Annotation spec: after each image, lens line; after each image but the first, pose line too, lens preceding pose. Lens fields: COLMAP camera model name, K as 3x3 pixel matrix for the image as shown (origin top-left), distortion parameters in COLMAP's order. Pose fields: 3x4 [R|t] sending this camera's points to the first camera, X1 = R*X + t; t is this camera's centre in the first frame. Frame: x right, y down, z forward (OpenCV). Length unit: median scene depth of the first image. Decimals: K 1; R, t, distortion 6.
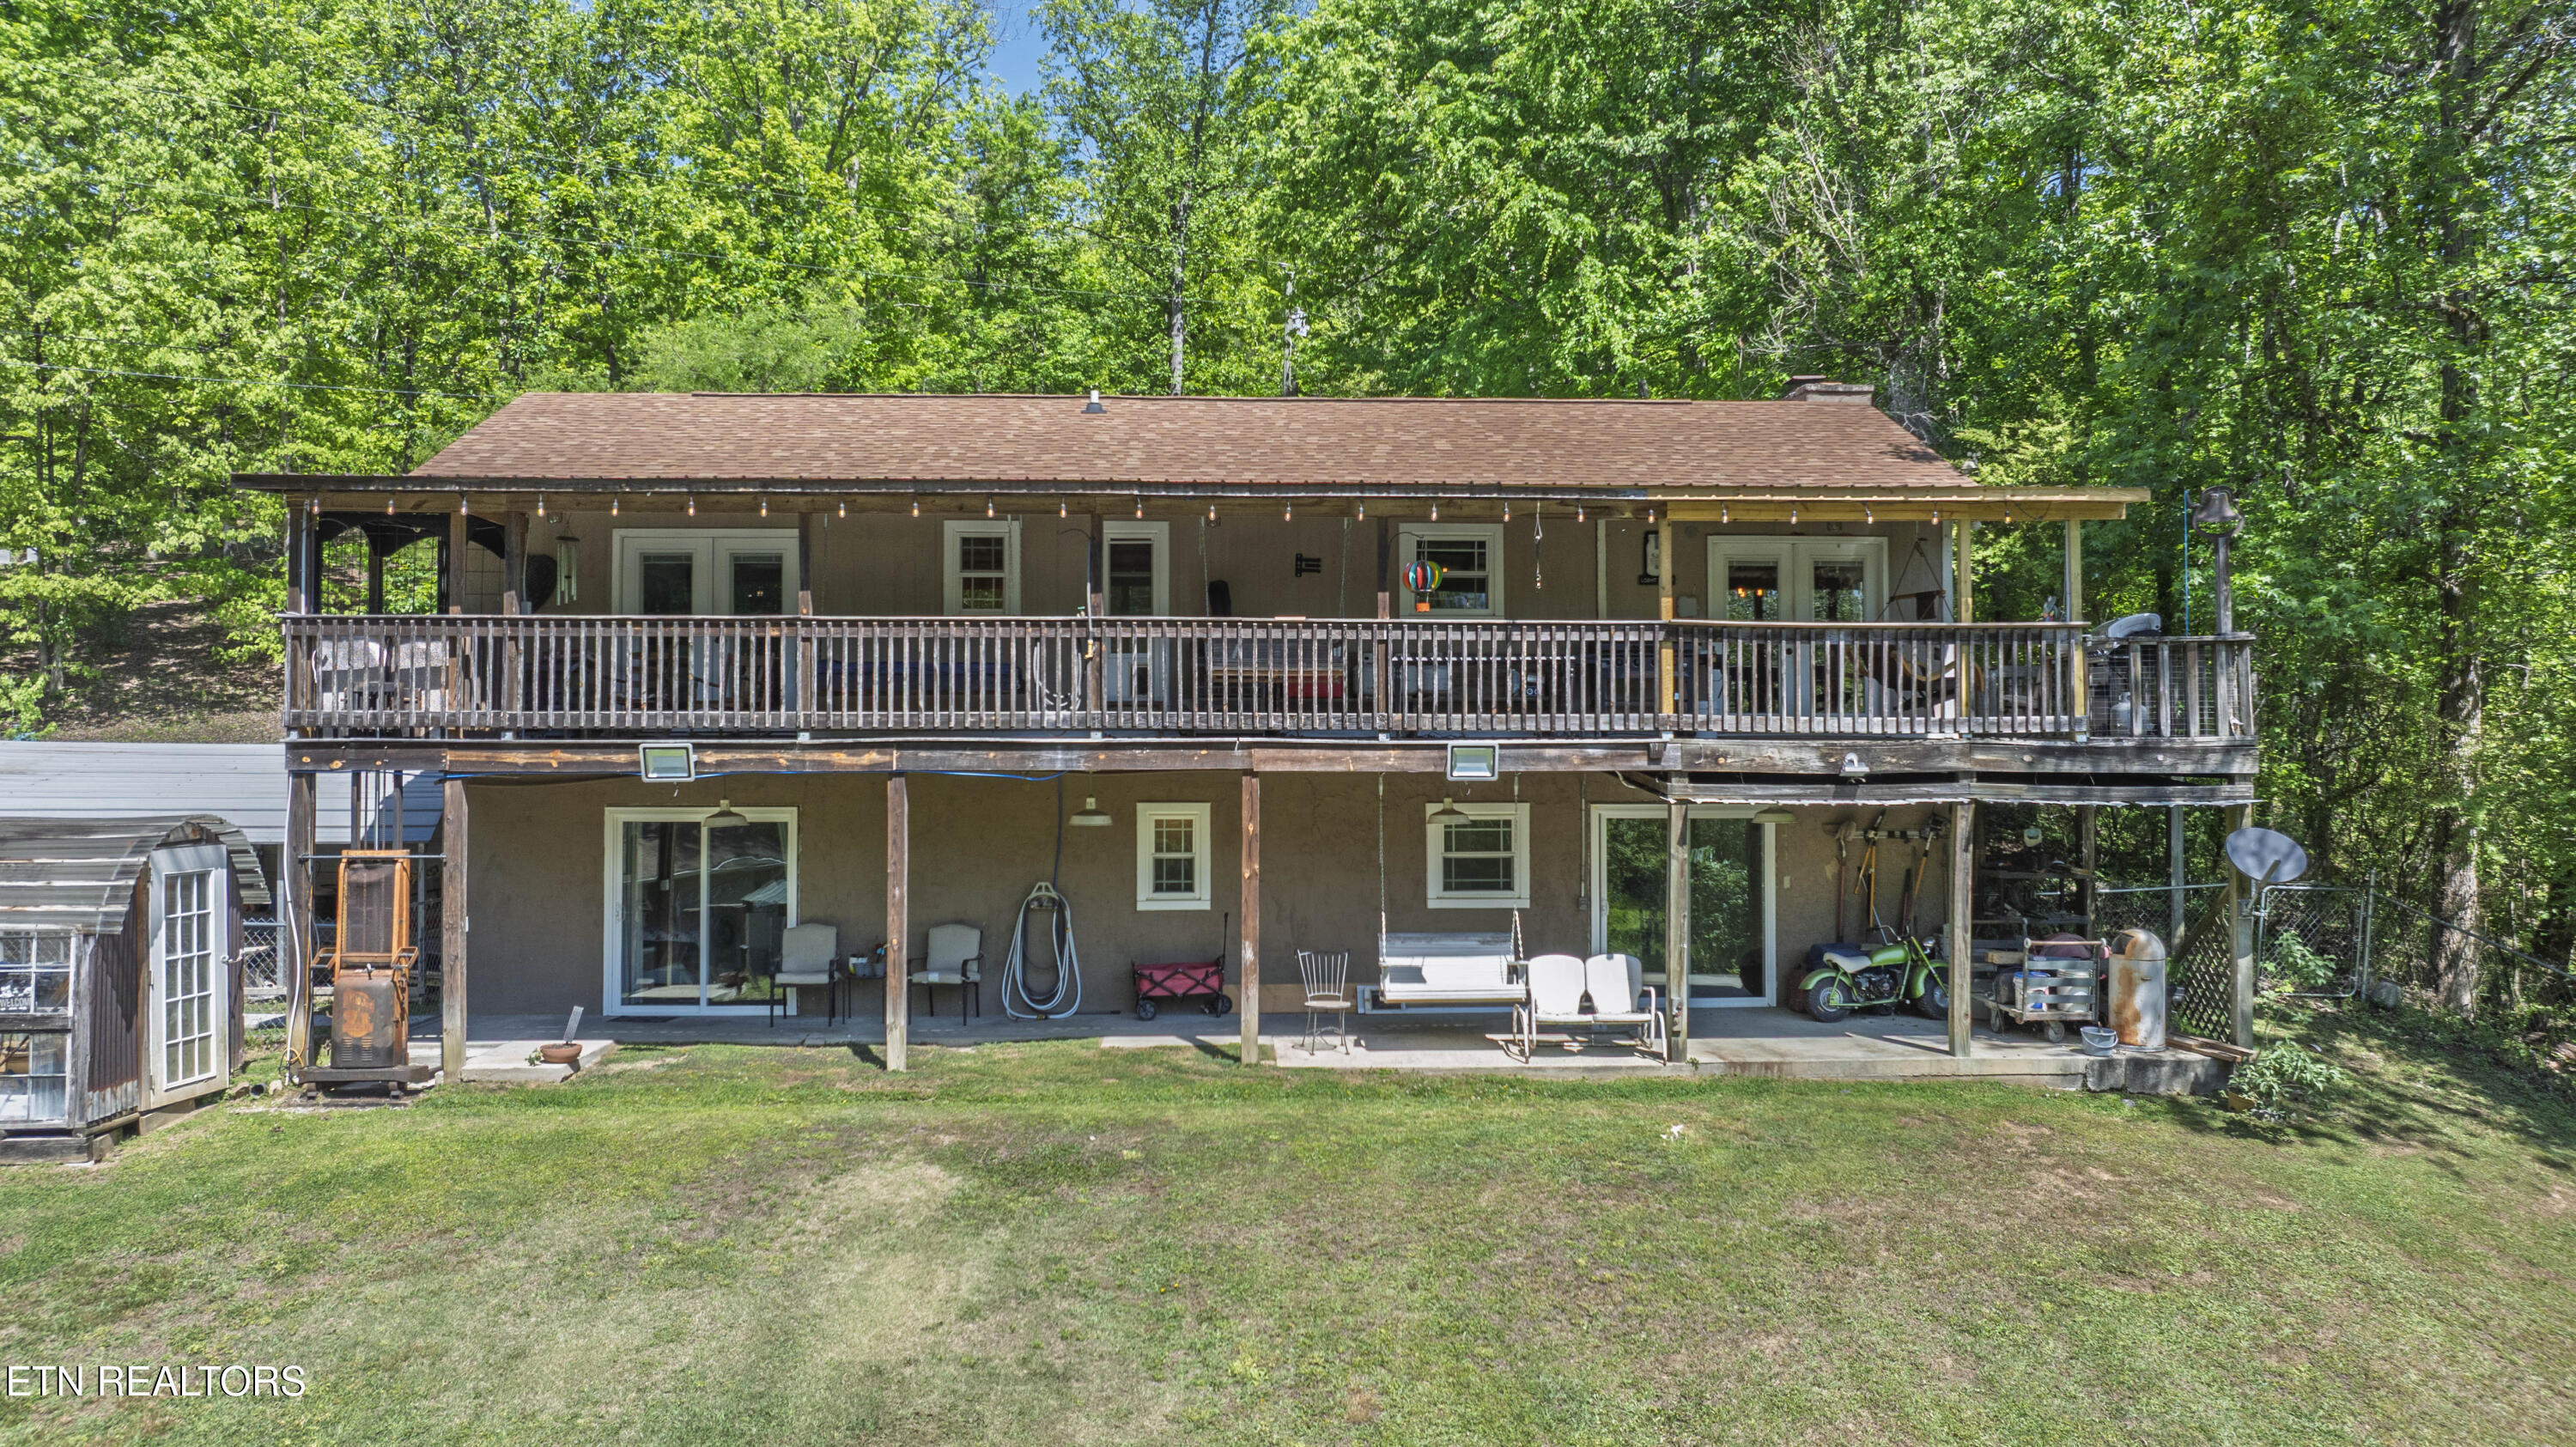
lens RADIAL K [[1859.3, 0, 1288.0], [0, 1859.3, 723.5], [0, 0, 1]] dist [-0.030477, 0.051261]
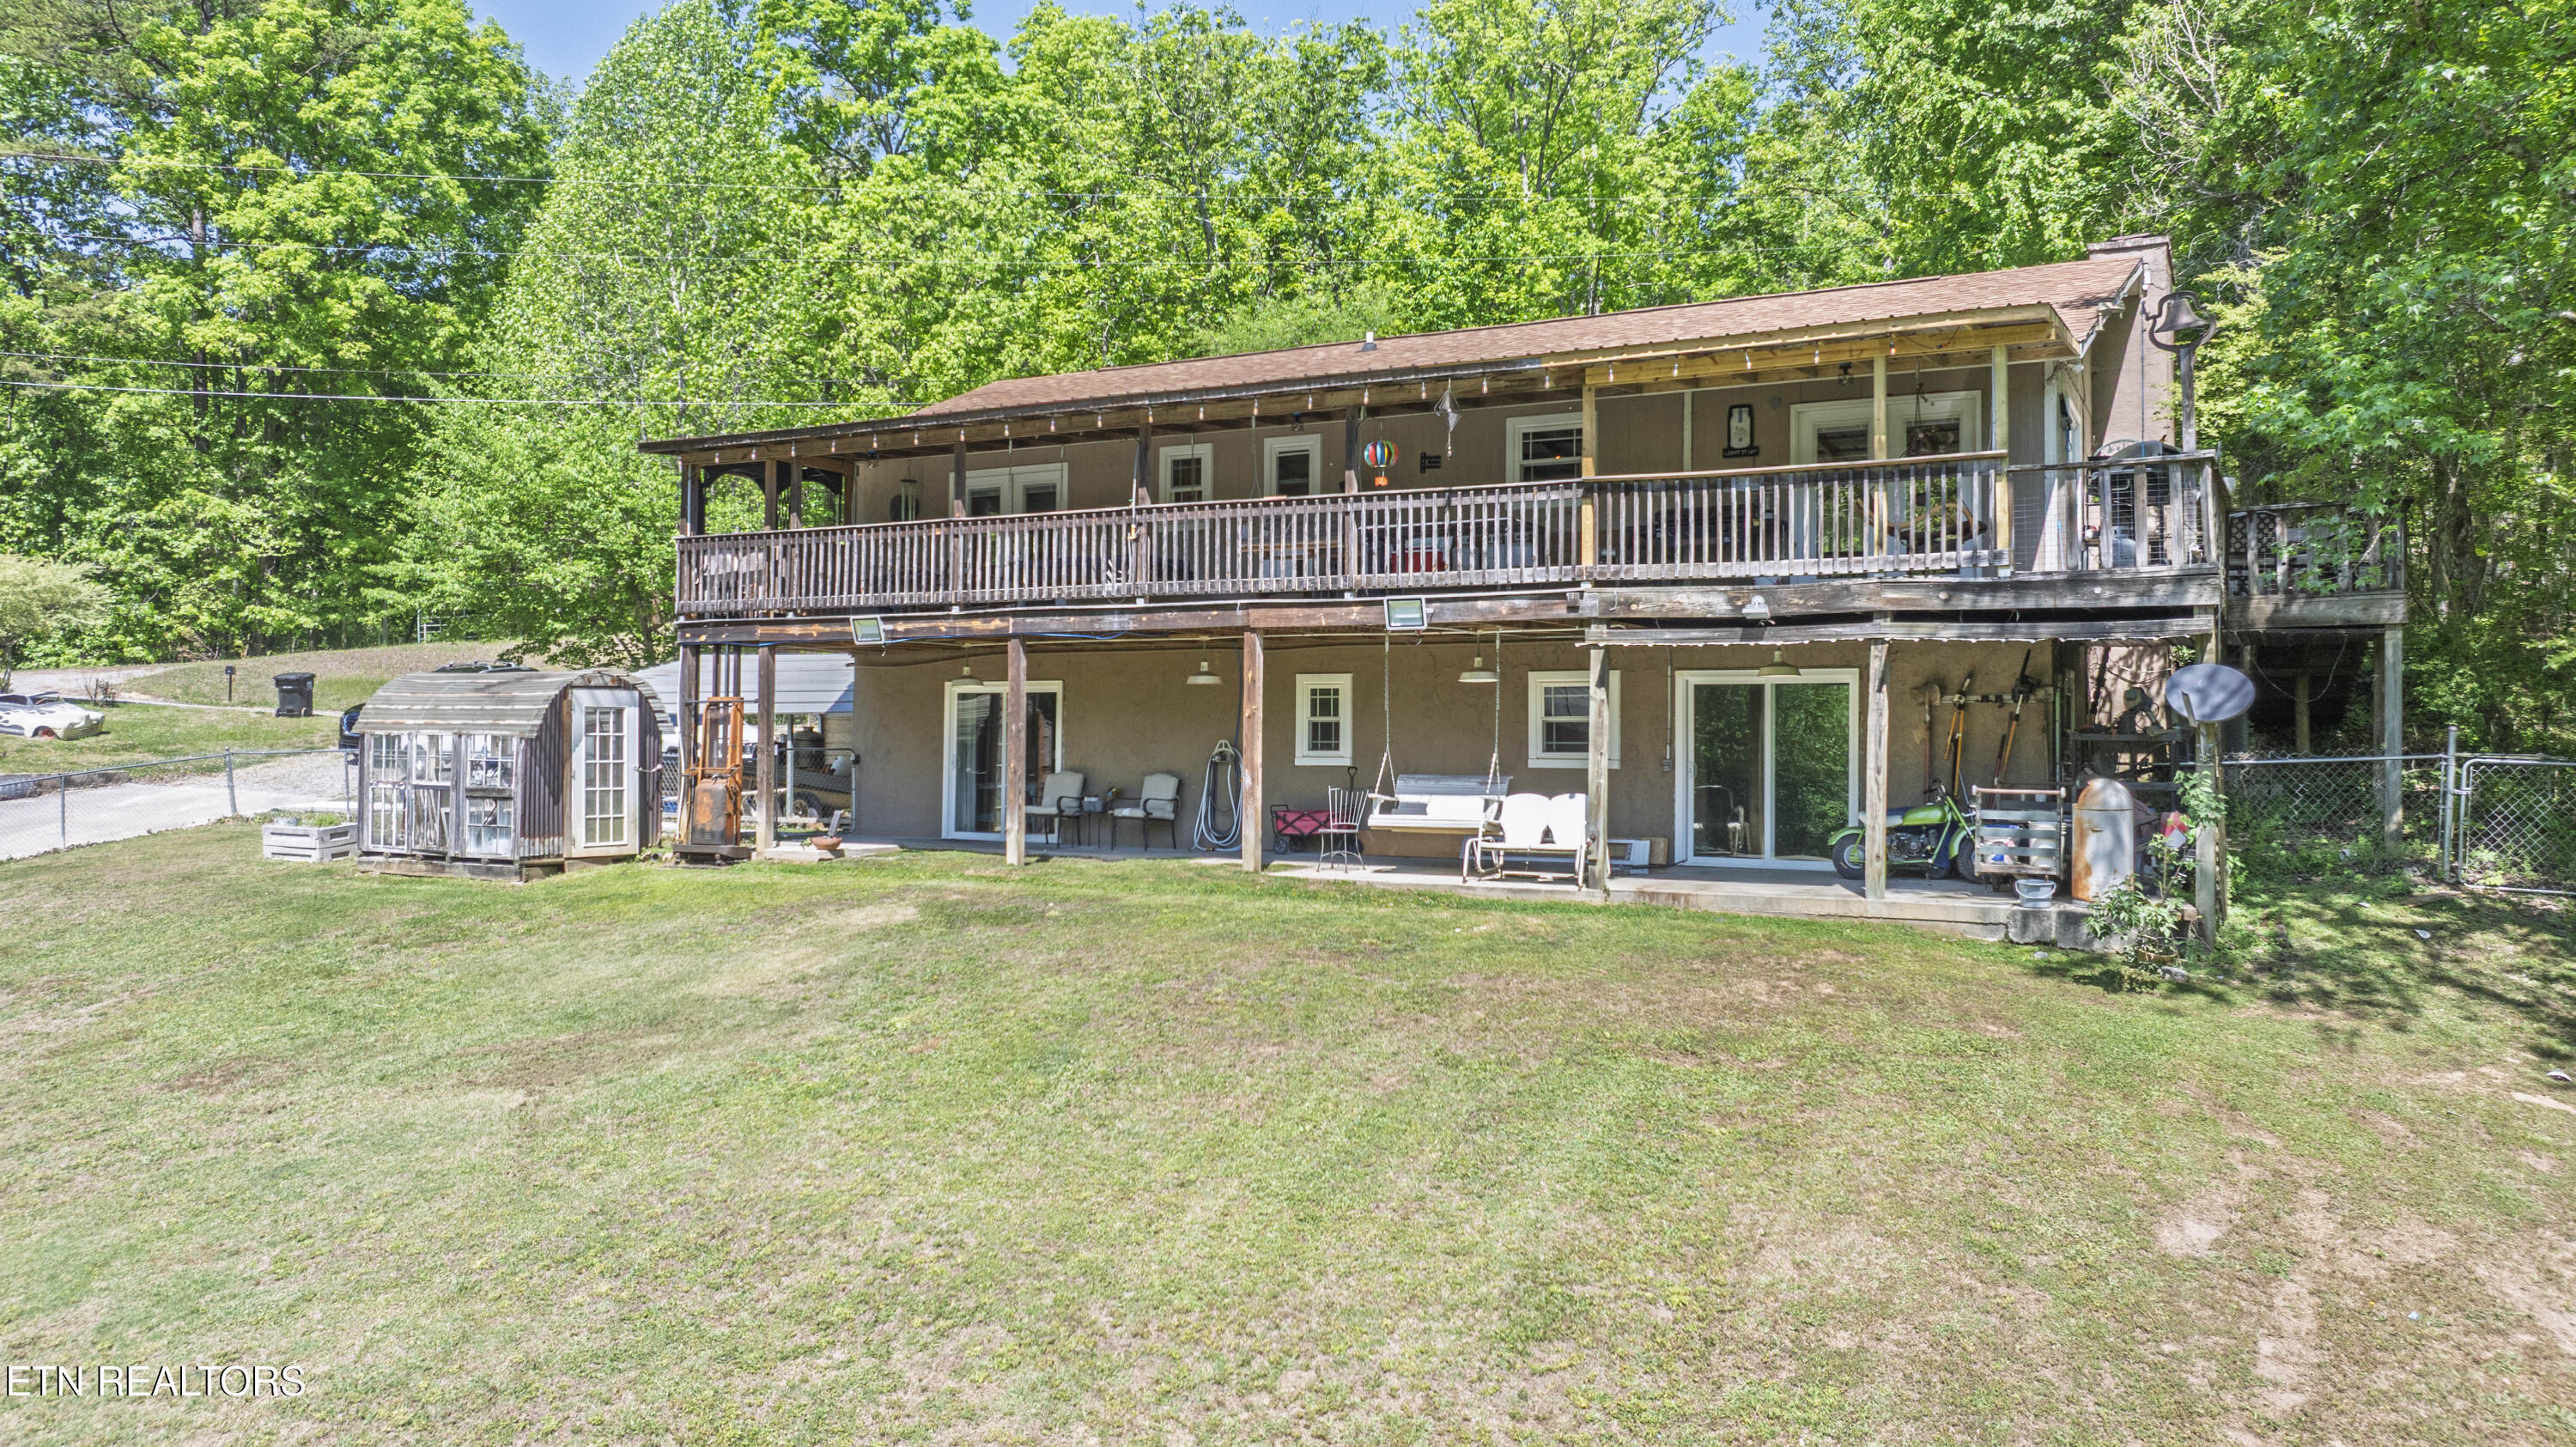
lens RADIAL K [[1828.3, 0, 1288.0], [0, 1828.3, 723.5], [0, 0, 1]] dist [-0.004154, -0.002840]
pose [[0.860267, 0.000267, -0.509843, 0.594384], [0.001054, 0.999997, 0.002302, 0.083792], [0.509842, -0.002518, 0.860264, -0.001463]]
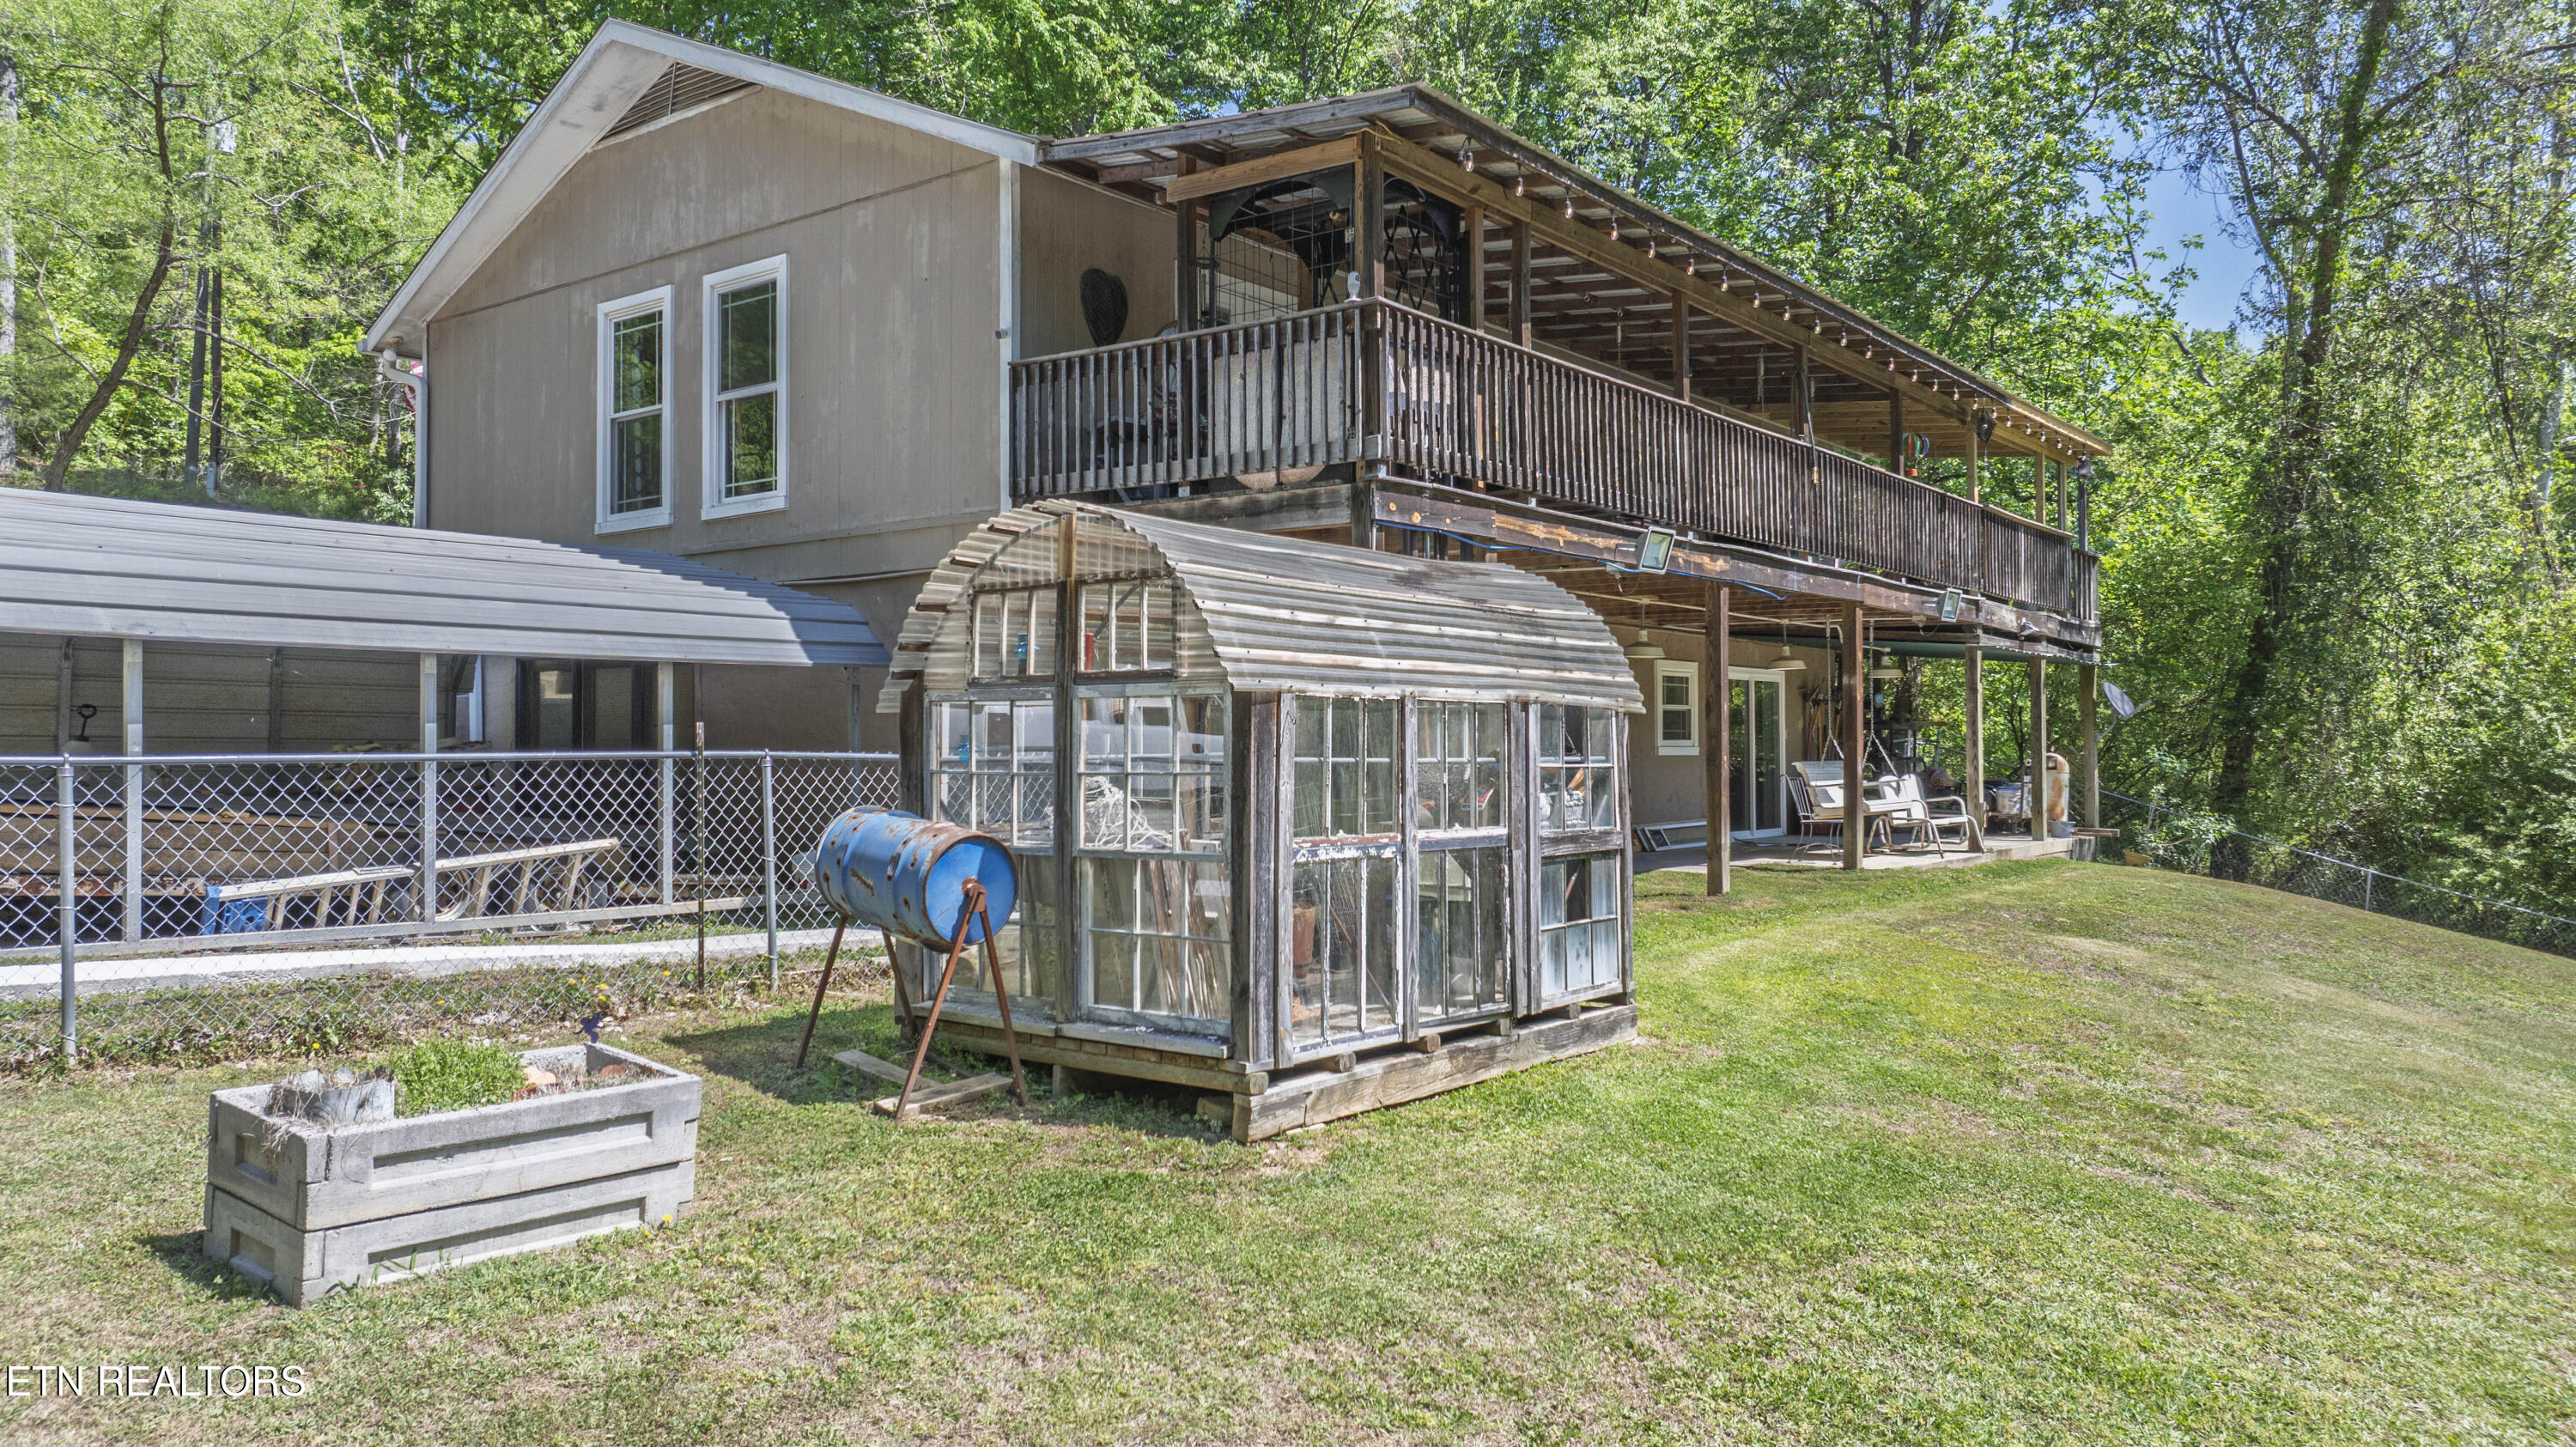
lens RADIAL K [[1828.3, 0, 1288.0], [0, 1828.3, 723.5], [0, 0, 1]] dist [-0.004154, -0.002840]
pose [[0.630908, 0.003557, 0.775850, -1.214832], [-0.003043, 0.999993, -0.002111, 0.098824], [-0.775852, -0.001029, 0.630914, 0.591606]]
